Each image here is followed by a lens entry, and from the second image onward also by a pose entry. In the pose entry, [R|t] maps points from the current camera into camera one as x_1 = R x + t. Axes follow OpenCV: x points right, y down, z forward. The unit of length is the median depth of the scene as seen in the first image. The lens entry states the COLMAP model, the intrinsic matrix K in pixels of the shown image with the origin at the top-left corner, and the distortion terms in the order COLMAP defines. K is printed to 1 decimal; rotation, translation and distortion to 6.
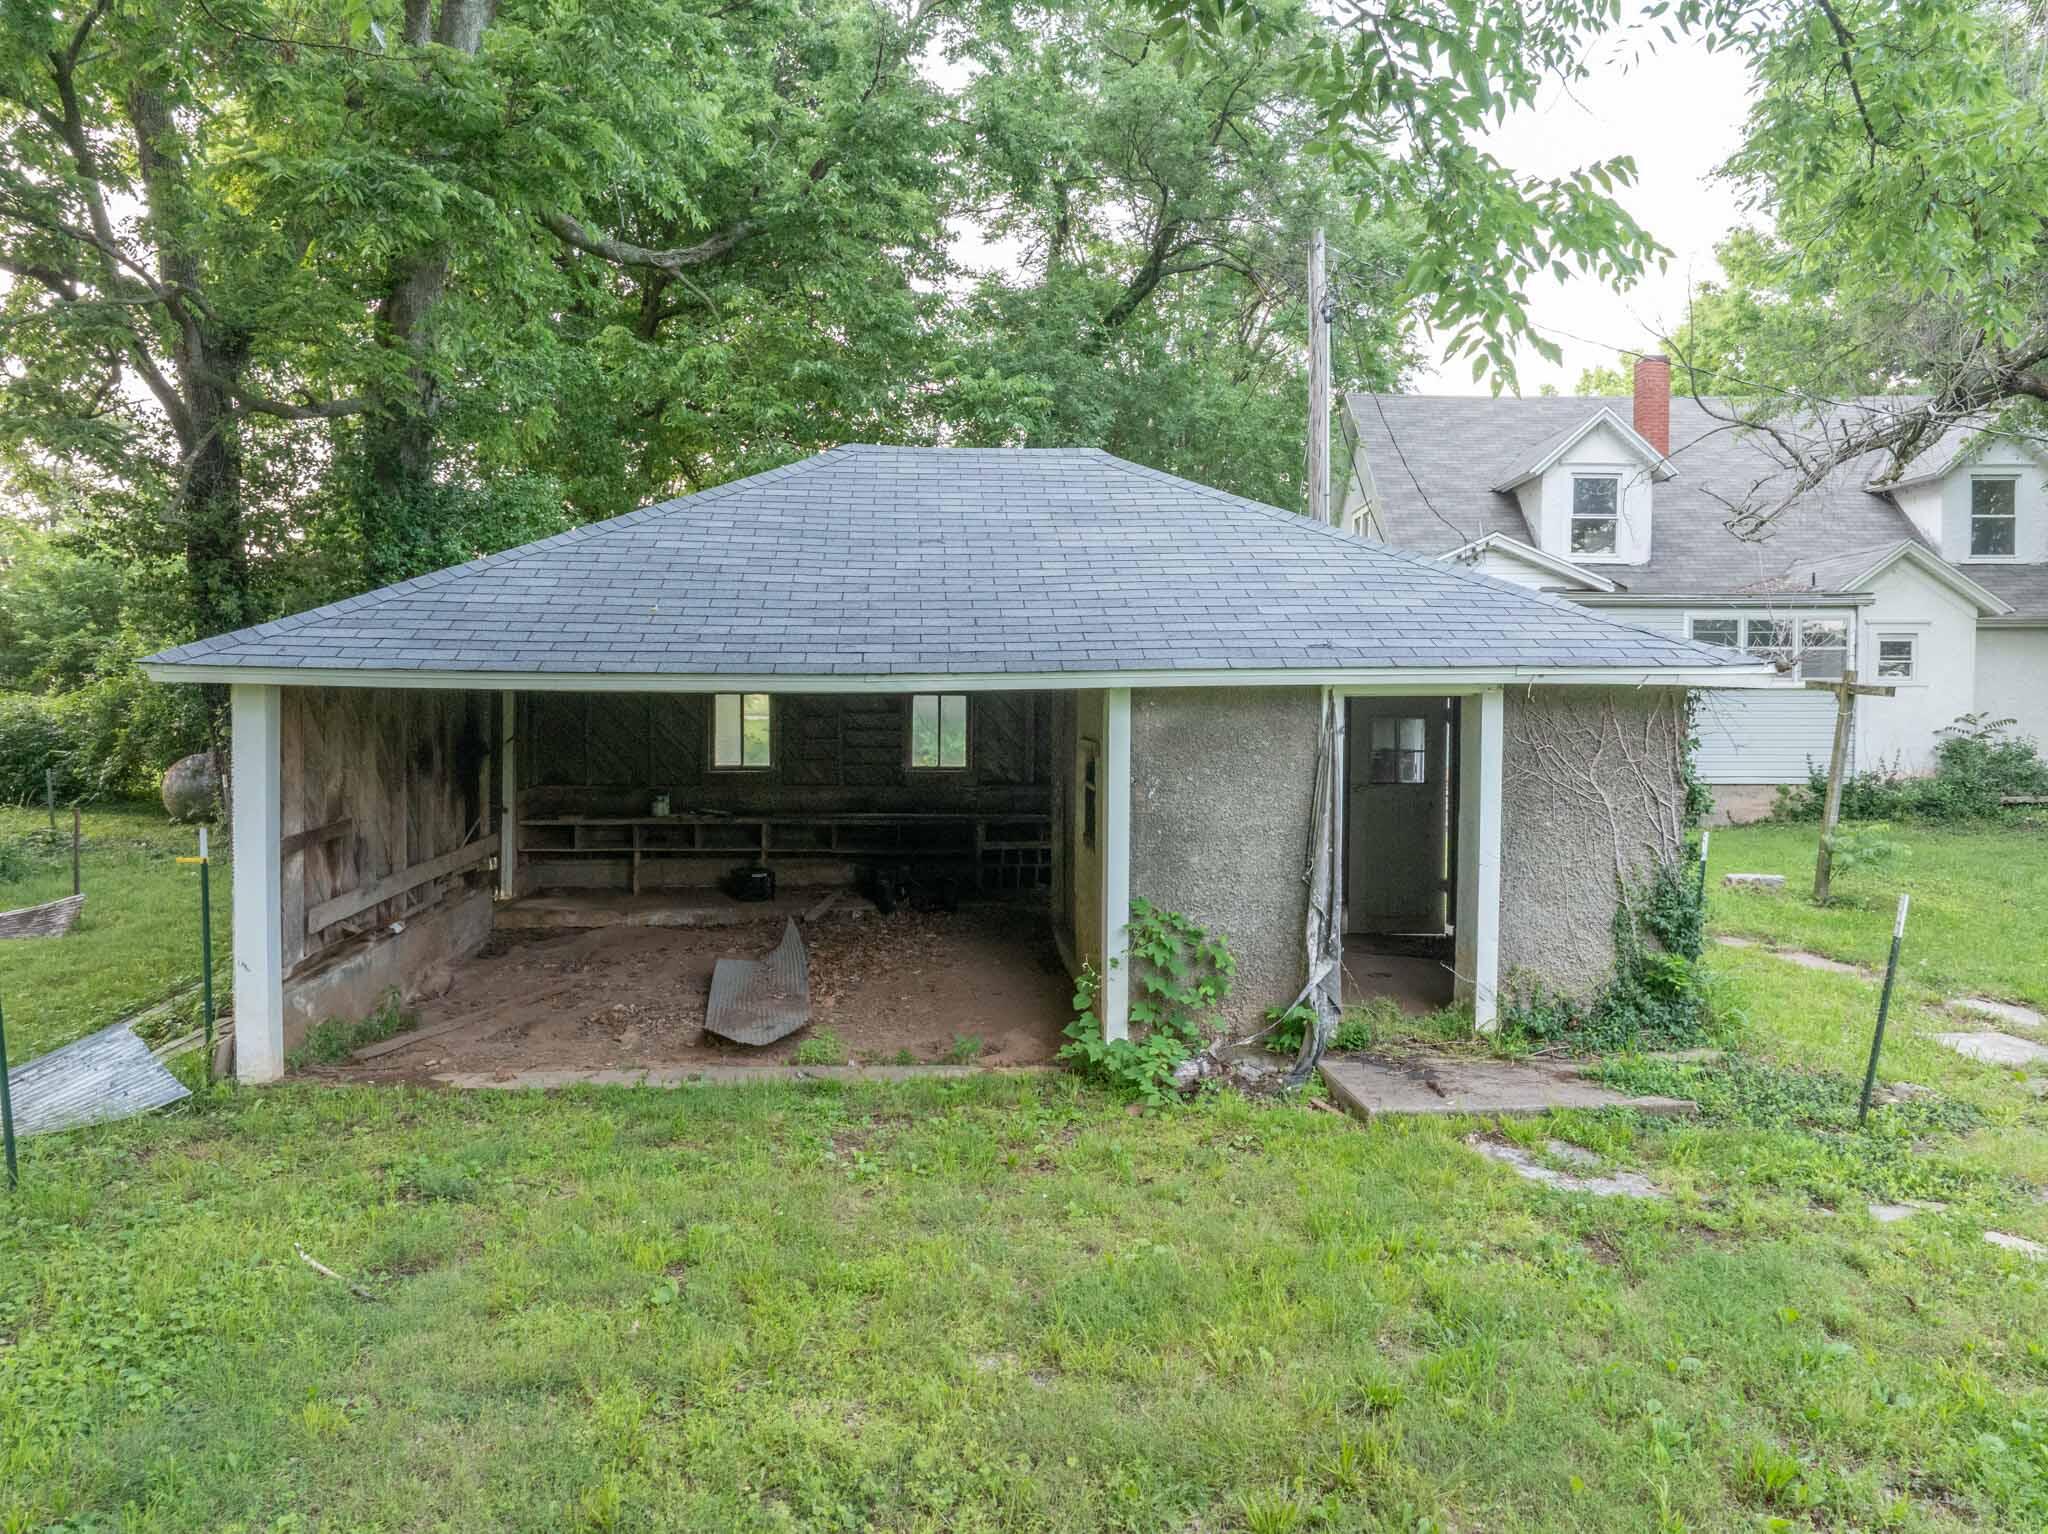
lens RADIAL K [[1444.9, 0, 1029.1], [0, 1444.9, 757.0], [0, 0, 1]] dist [-0.040554, 0.015377]
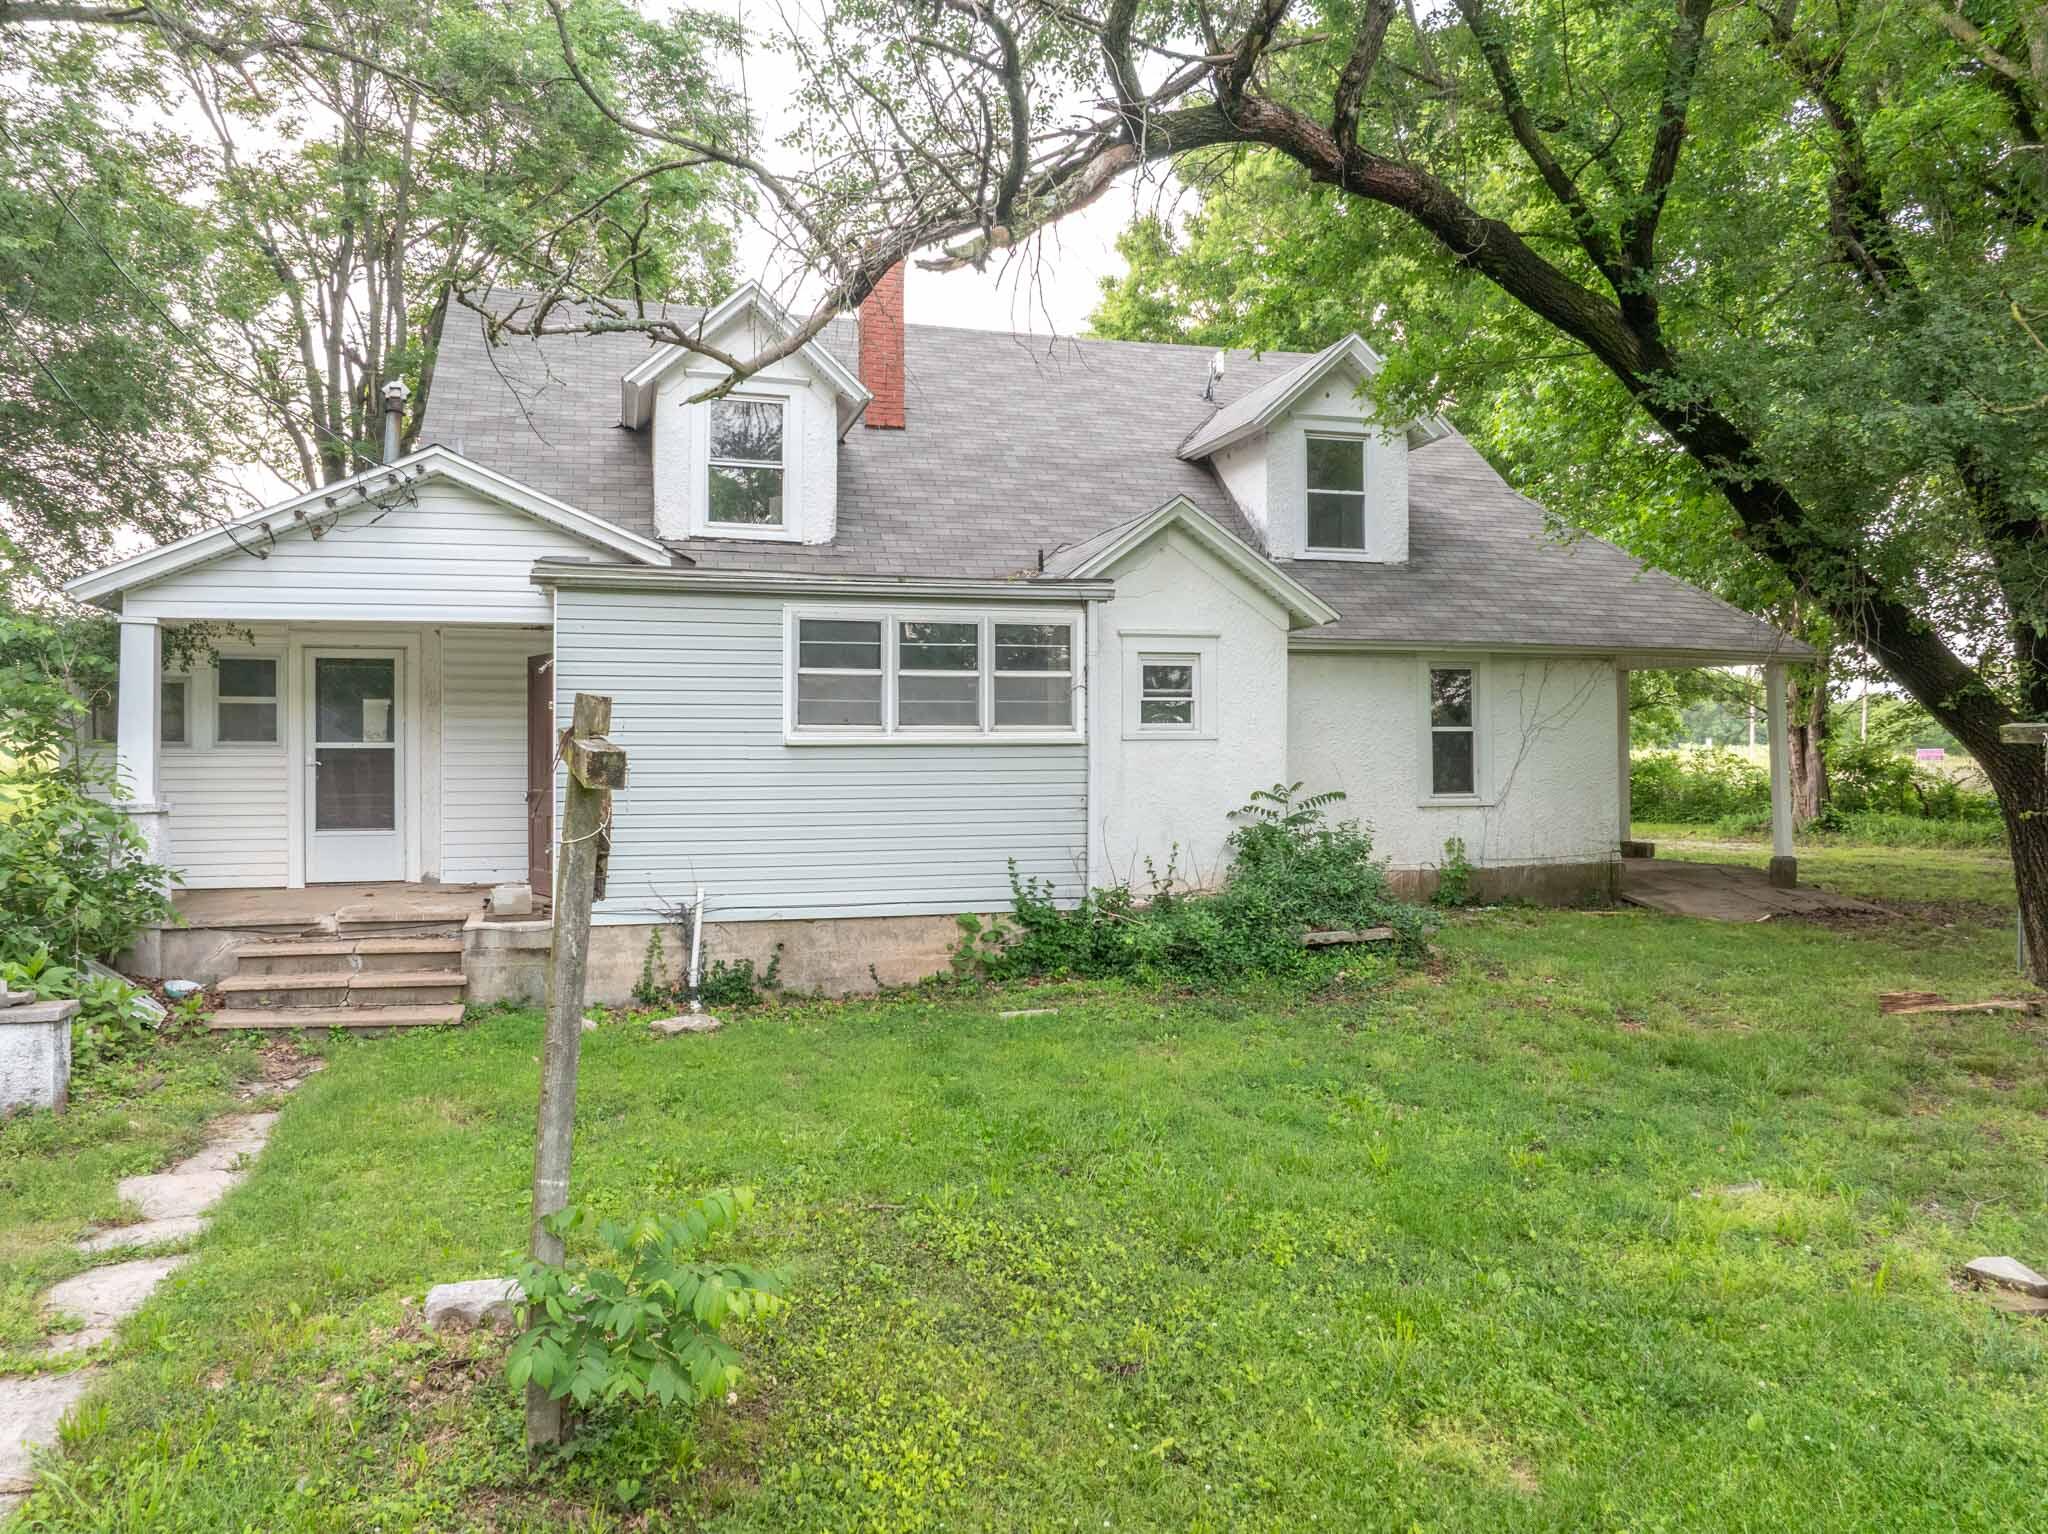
lens RADIAL K [[1444.9, 0, 1020.1], [0, 1444.9, 769.9], [0, 0, 1]] dist [-0.040554, 0.015377]
pose [[0.953032, -0.006044, 0.302809, 0.366904], [0.013961, 0.999615, -0.023988, -0.023348], [-0.302547, 0.027089, 0.952749, 0.440943]]
